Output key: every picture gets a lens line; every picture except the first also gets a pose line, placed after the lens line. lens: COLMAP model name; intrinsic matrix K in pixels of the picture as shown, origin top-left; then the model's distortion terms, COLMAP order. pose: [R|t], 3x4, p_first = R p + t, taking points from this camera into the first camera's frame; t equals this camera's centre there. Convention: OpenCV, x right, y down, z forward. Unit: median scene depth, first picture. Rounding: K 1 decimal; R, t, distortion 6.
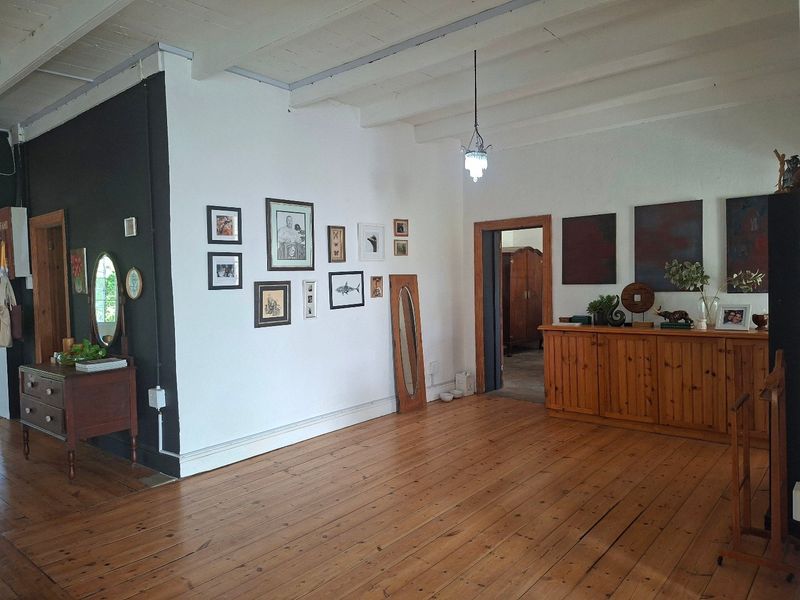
lens RADIAL K [[552.1, 0, 400.6], [0, 552.1, 297.3], [0, 0, 1]] dist [0.100820, -0.120183]
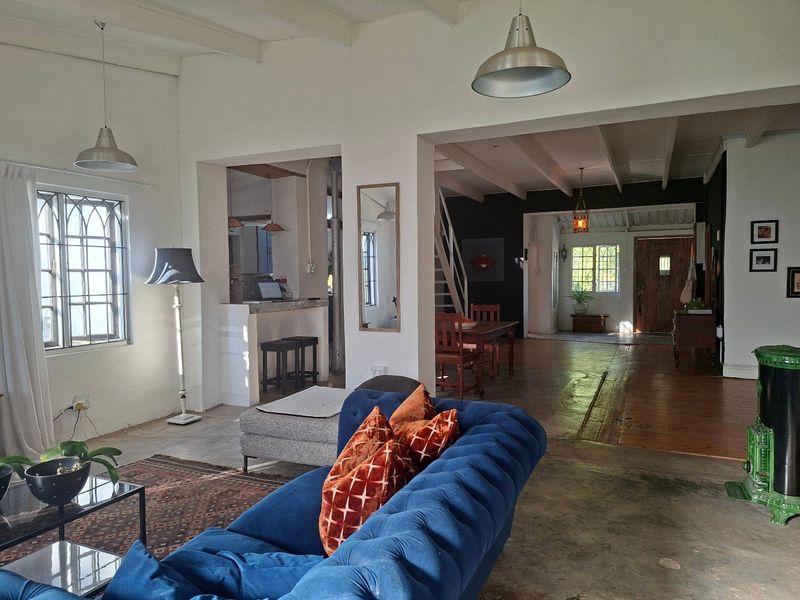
lens RADIAL K [[552.1, 0, 400.6], [0, 552.1, 297.3], [0, 0, 1]] dist [0.100820, -0.120183]
pose [[0.267374, 0.060585, -0.961686, 0.910859], [-0.030329, 0.998056, 0.054444, 0.002287], [0.963115, 0.014611, 0.268692, -0.413733]]
